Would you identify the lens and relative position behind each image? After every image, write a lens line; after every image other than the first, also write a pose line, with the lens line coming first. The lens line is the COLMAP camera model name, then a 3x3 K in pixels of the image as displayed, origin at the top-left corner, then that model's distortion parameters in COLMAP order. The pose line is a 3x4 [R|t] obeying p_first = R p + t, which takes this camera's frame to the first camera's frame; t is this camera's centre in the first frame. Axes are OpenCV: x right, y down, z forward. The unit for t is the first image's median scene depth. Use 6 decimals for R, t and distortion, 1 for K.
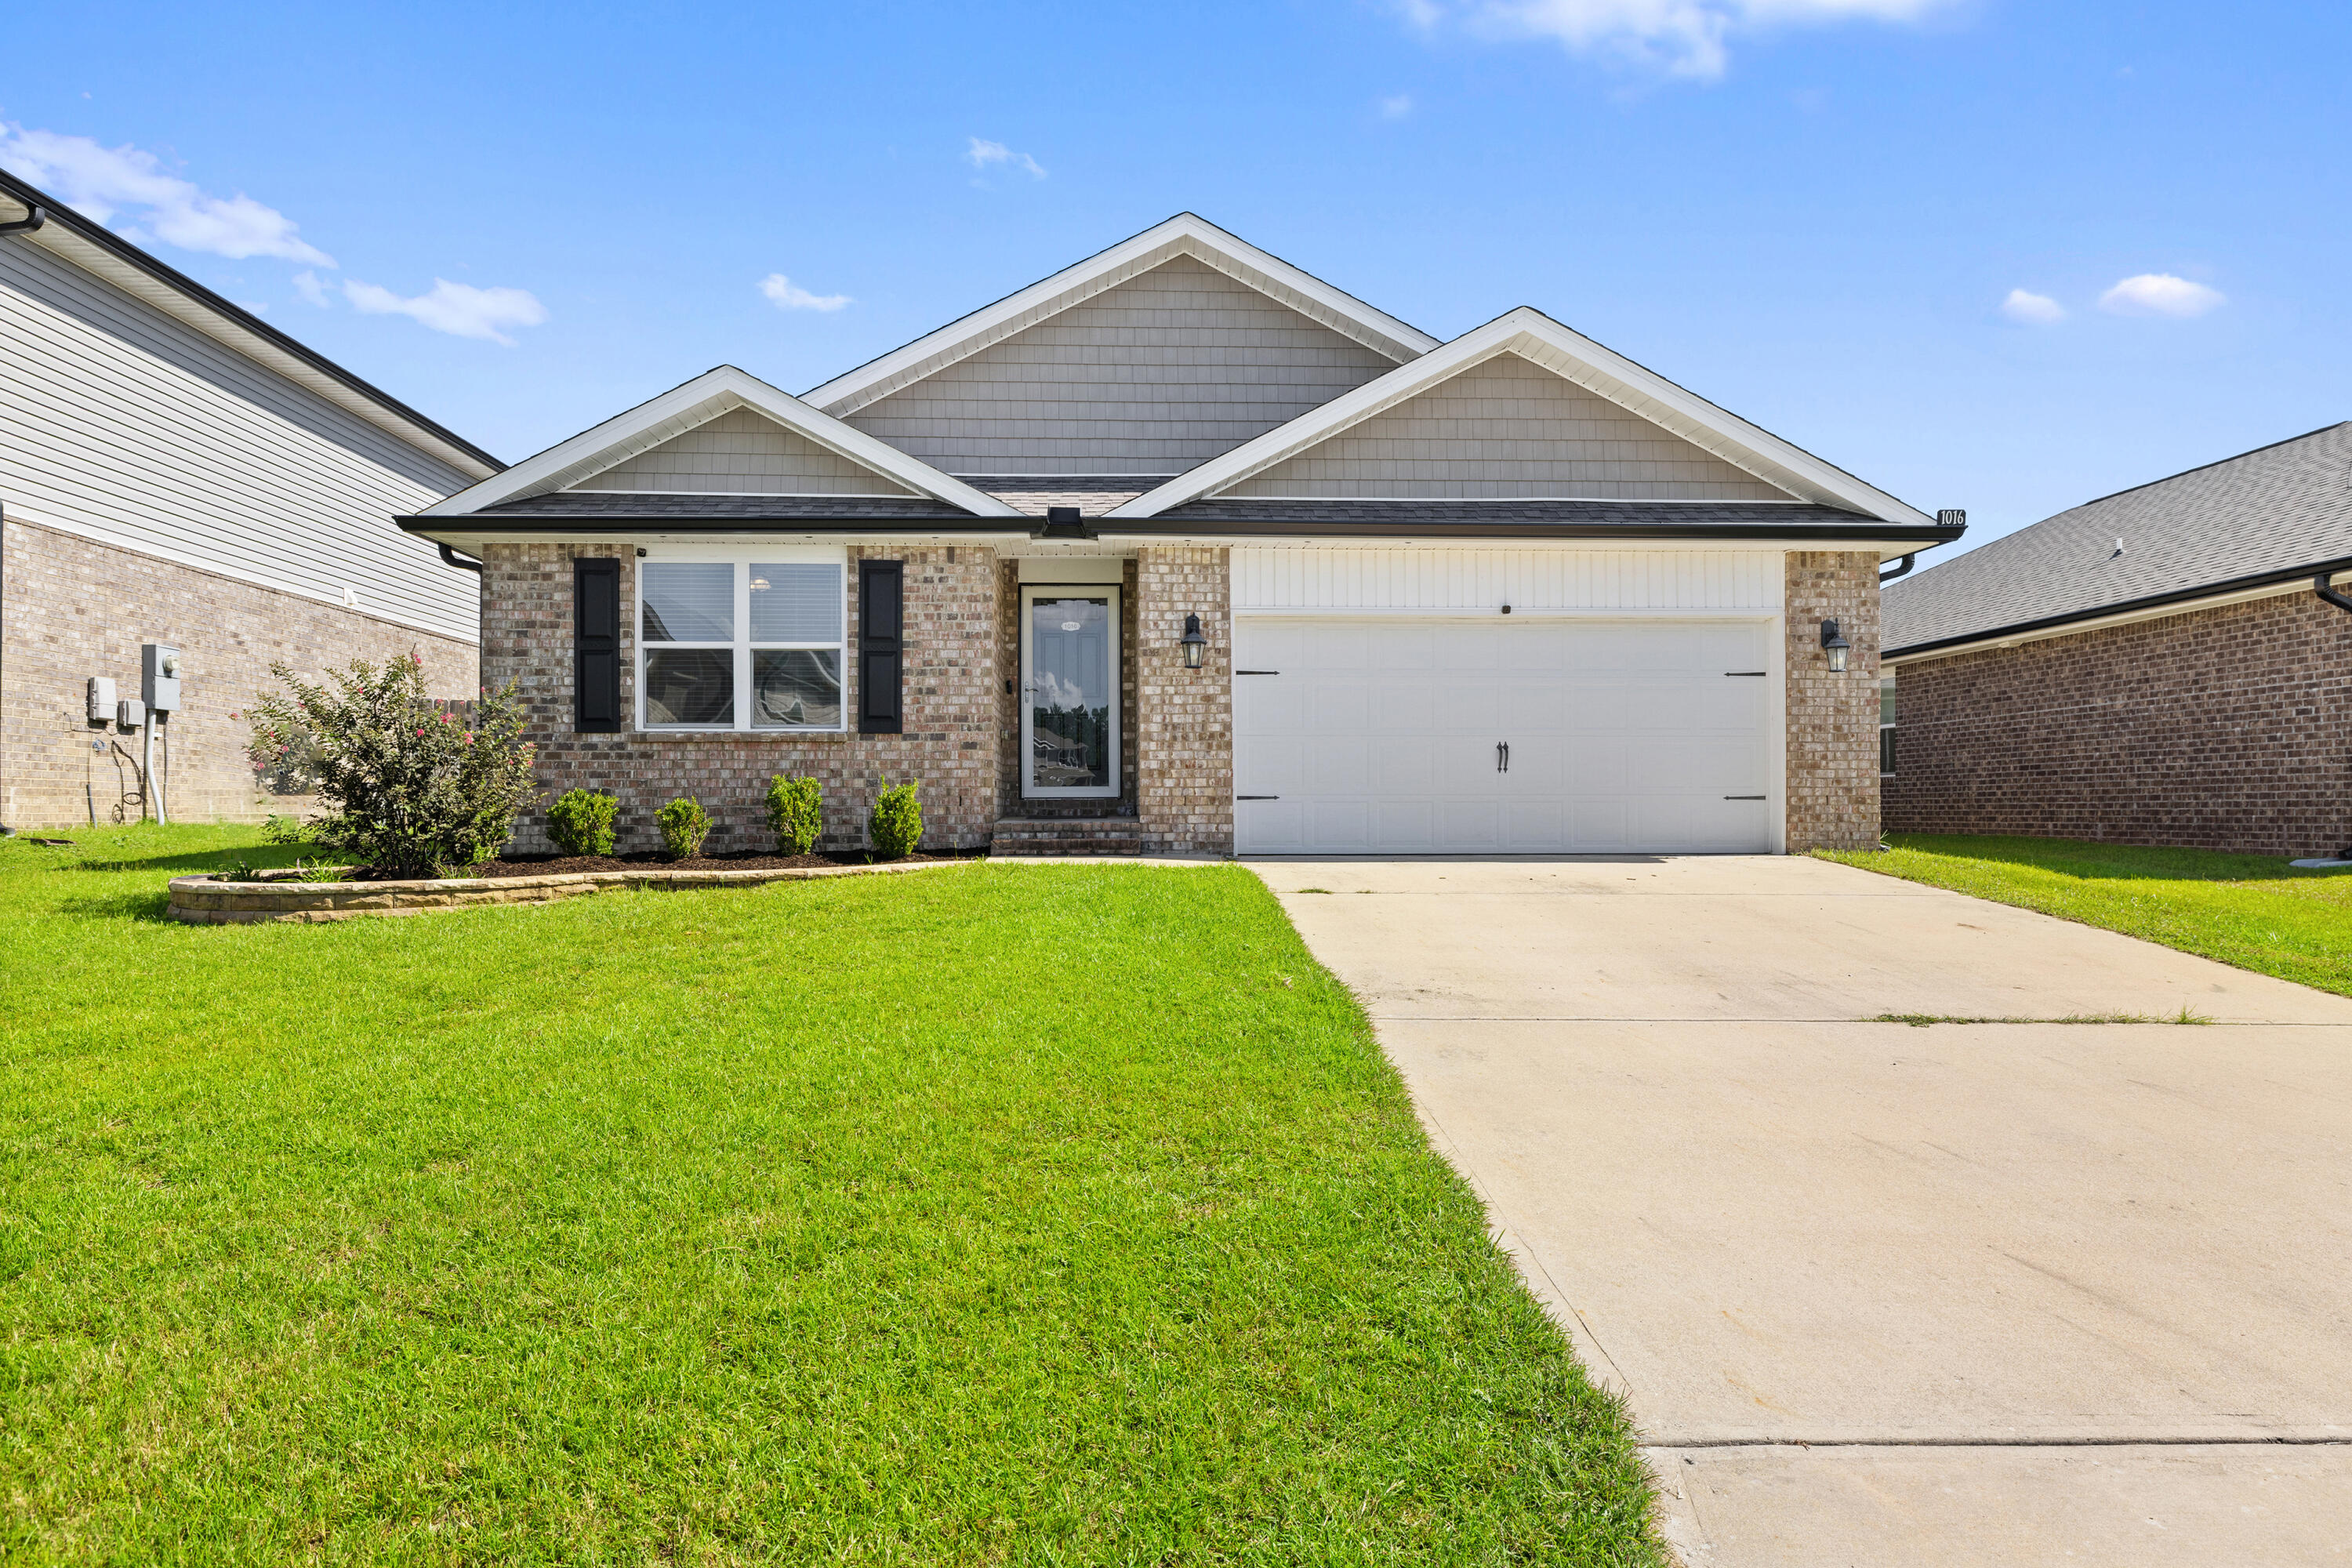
lens RADIAL K [[1343.3, 0, 1116.6], [0, 1343.3, 792.1], [0, 0, 1]] dist [0.001459, -0.000224]
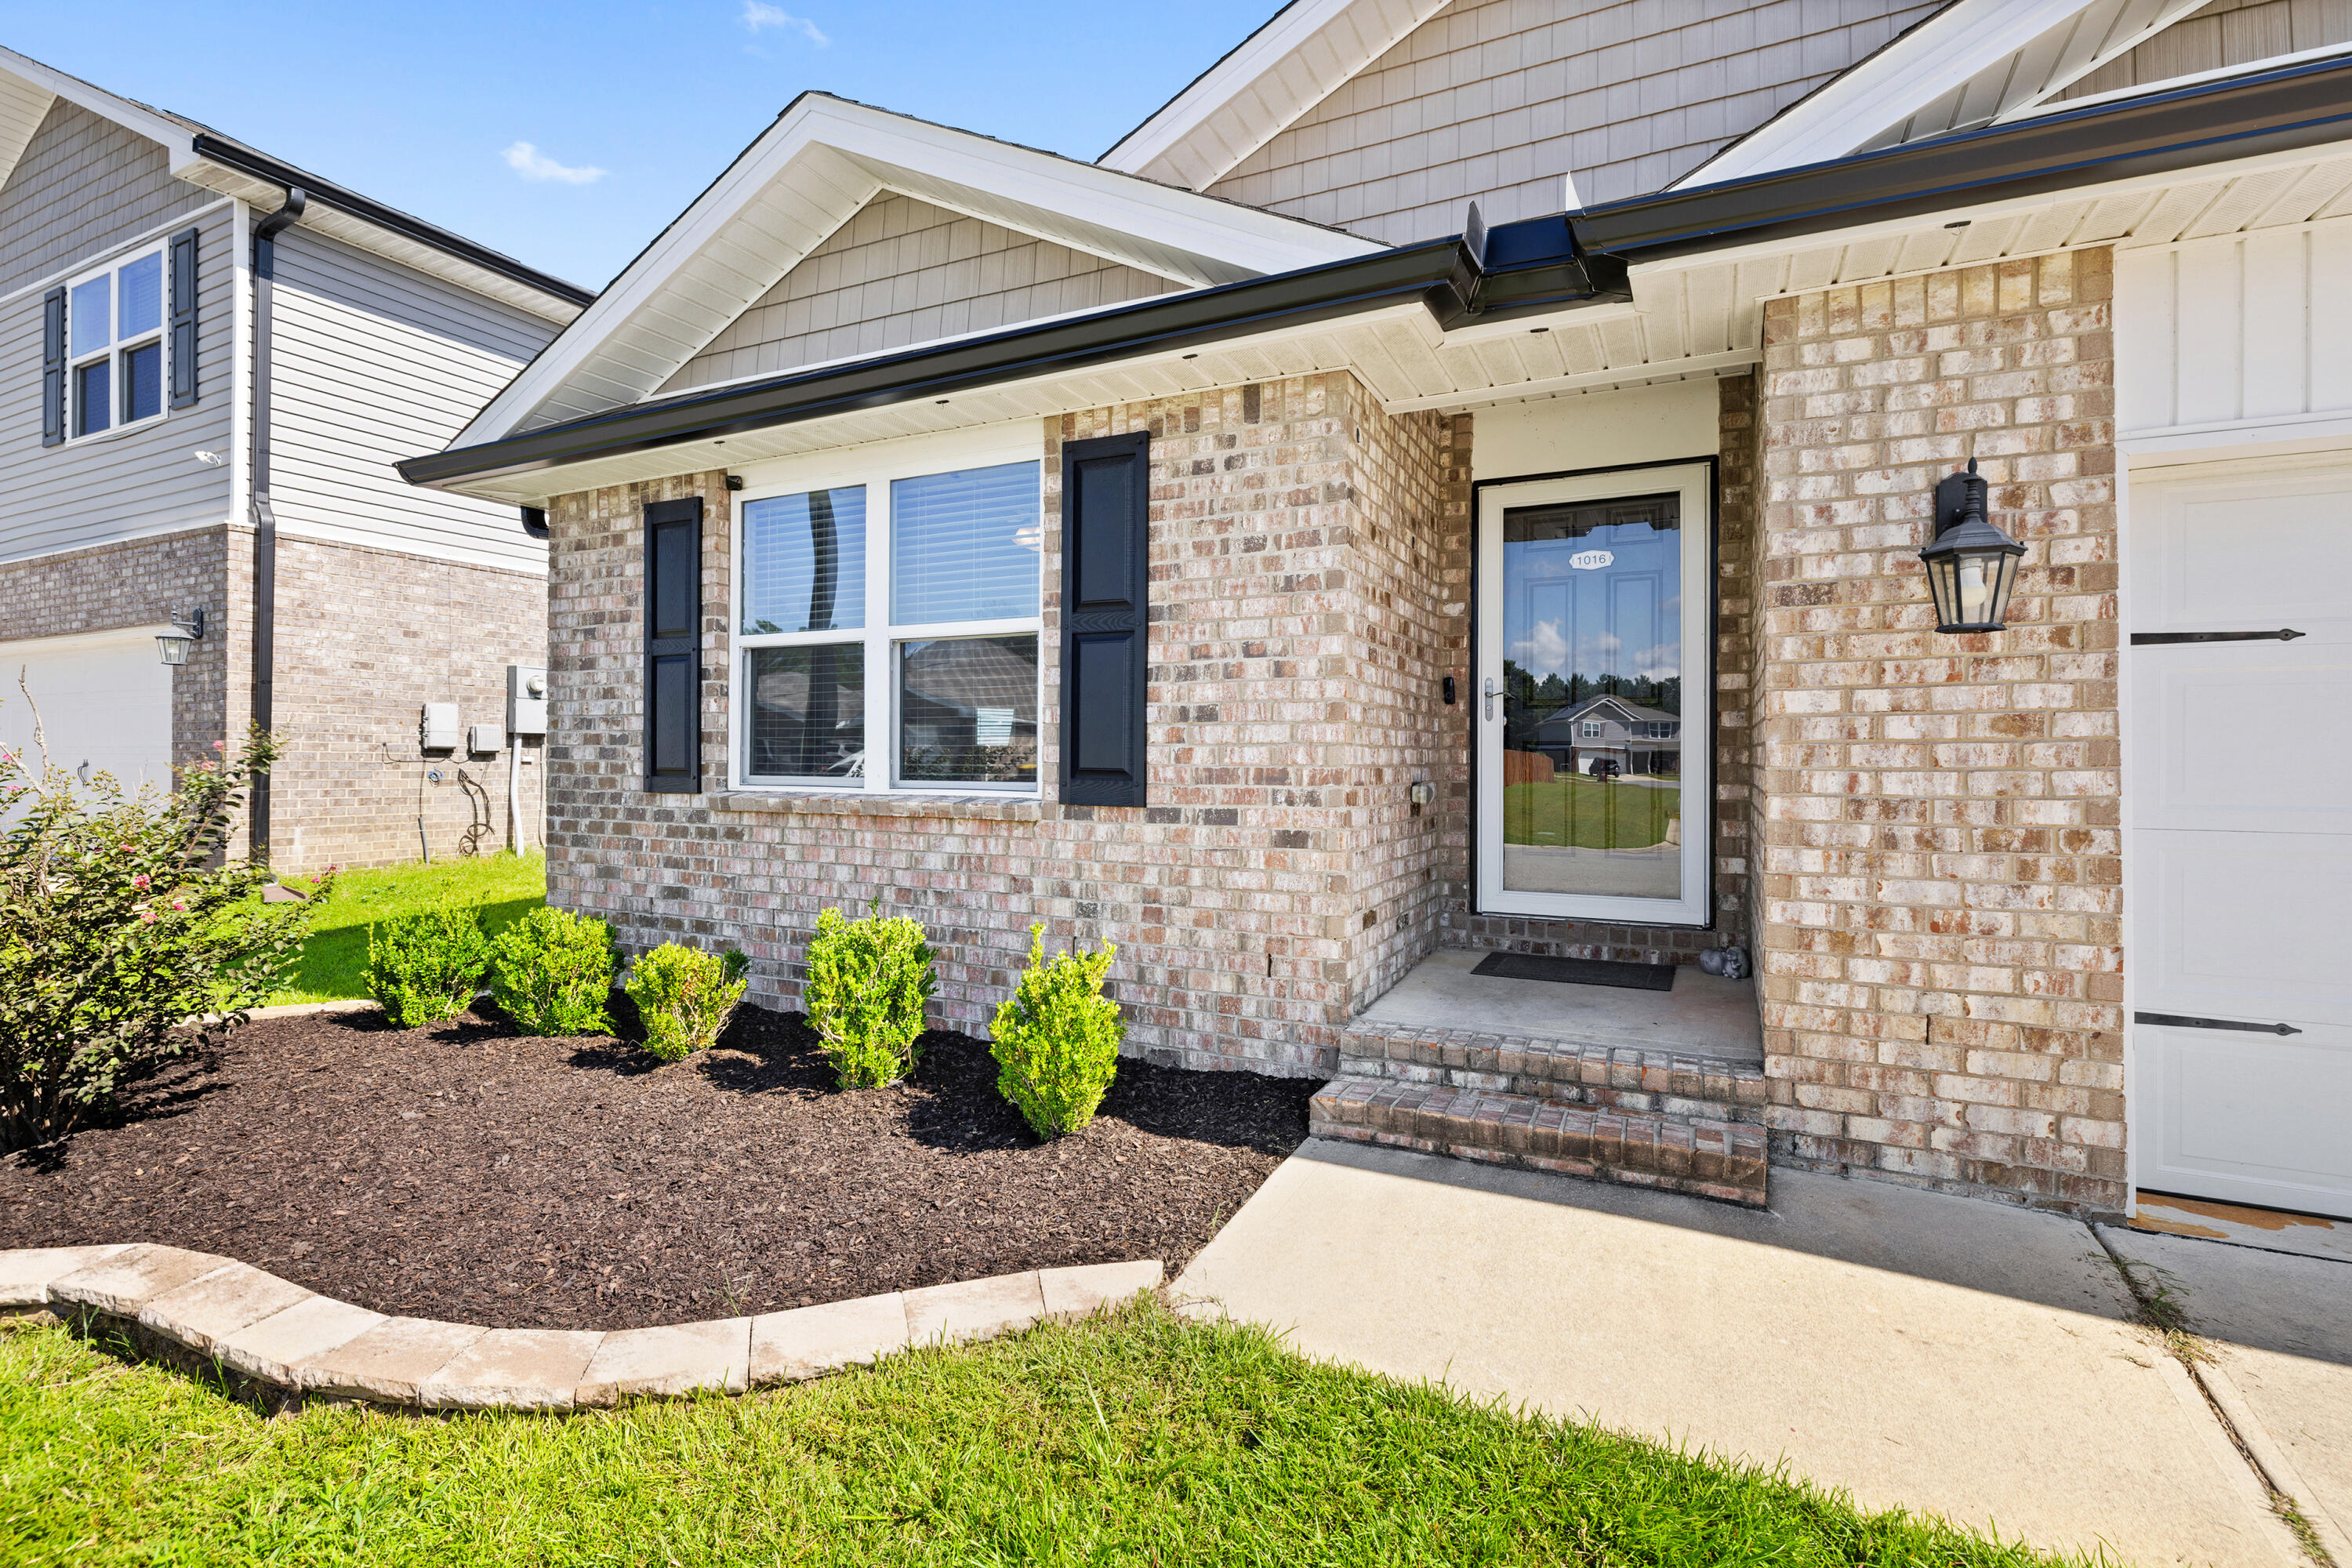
lens RADIAL K [[1067.8, 0, 1041.7], [0, 1067.8, 748.1], [0, 0, 1]] dist [-0.000072, 0.000623]
pose [[0.848393, 0.005532, -0.529339, 0.004036], [-0.003956, 0.999984, 0.004109, -0.064984], [0.529353, -0.001392, 0.848401, 0.667048]]
